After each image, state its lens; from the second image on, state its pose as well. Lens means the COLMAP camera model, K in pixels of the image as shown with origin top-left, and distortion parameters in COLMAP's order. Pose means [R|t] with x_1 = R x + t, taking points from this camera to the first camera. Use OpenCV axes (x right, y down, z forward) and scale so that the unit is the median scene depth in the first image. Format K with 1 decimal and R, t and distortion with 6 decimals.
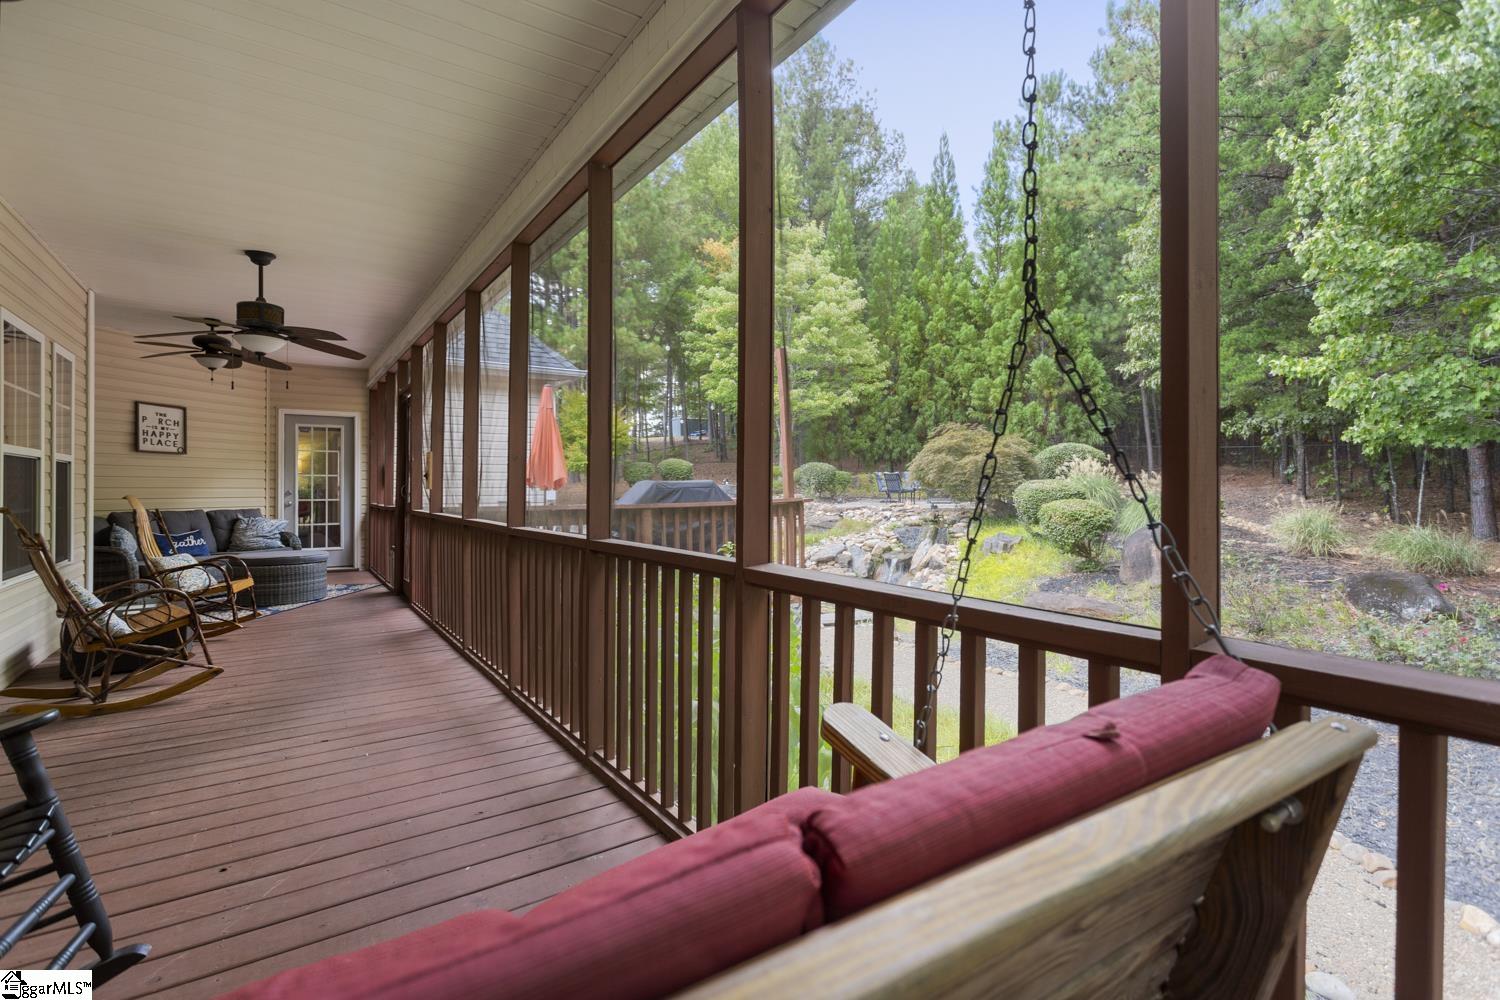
lens RADIAL K [[720.1, 0, 749.4], [0, 720.1, 493.8], [0, 0, 1]] dist [0.001621, -0.000011]
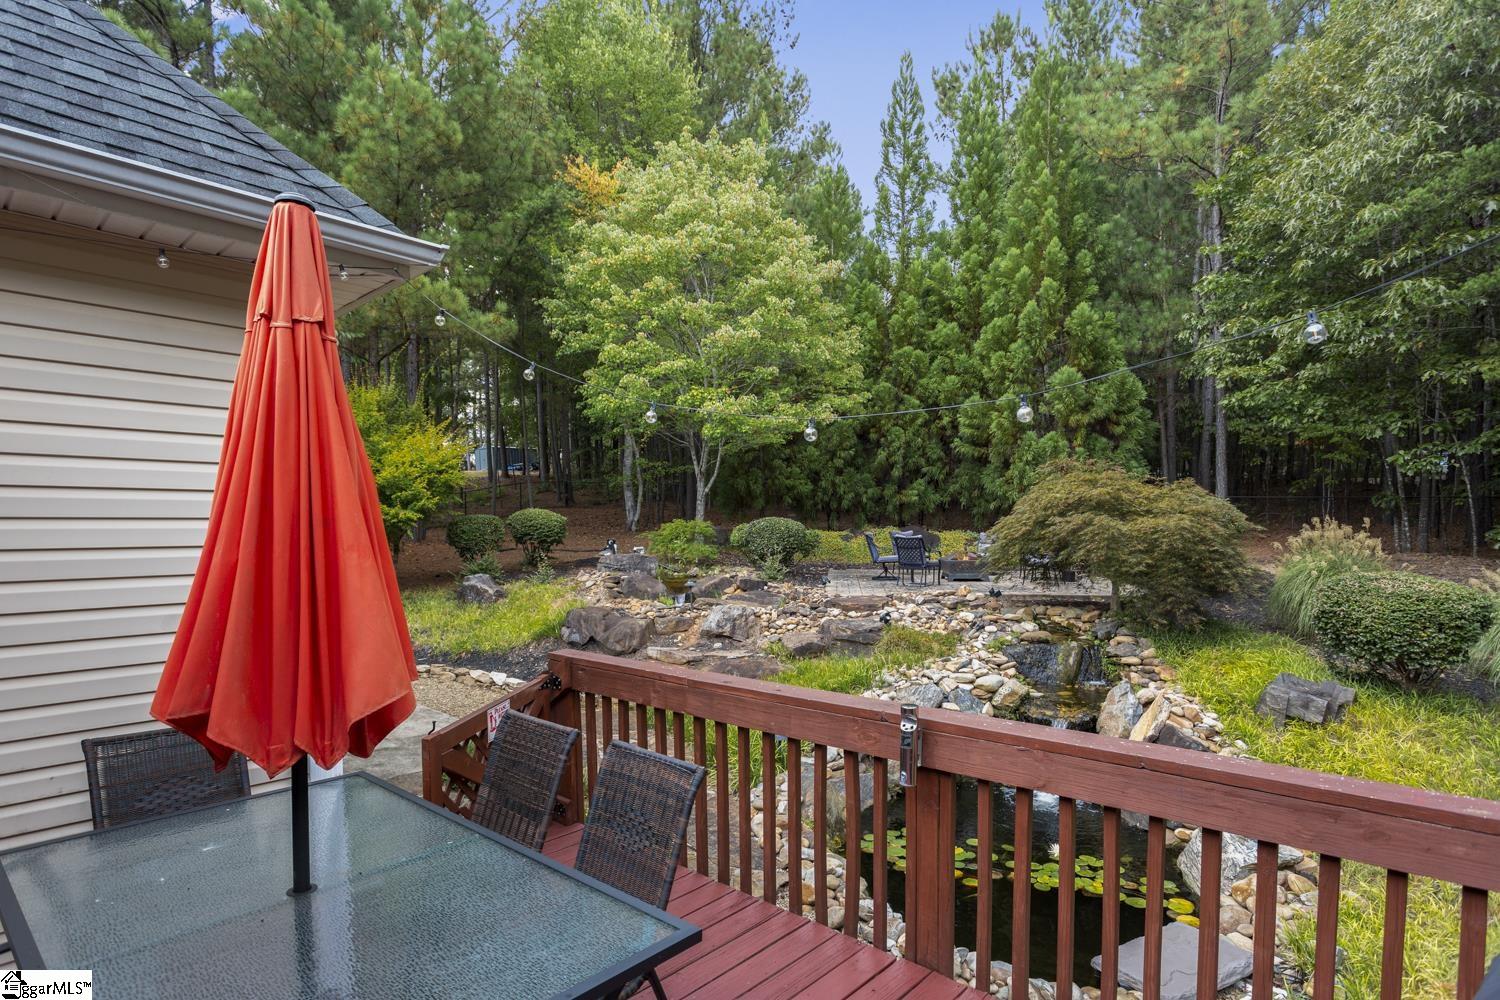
lens RADIAL K [[791.7, 0, 767.5], [0, 791.7, 605.1], [0, 0, 1]] dist [-0.035044, 0.000469]
pose [[0.970385, -0.026032, 0.240157, -0.073510], [0.005536, 0.996312, 0.085628, -0.023726], [-0.241500, -0.081762, 0.966950, 0.290280]]
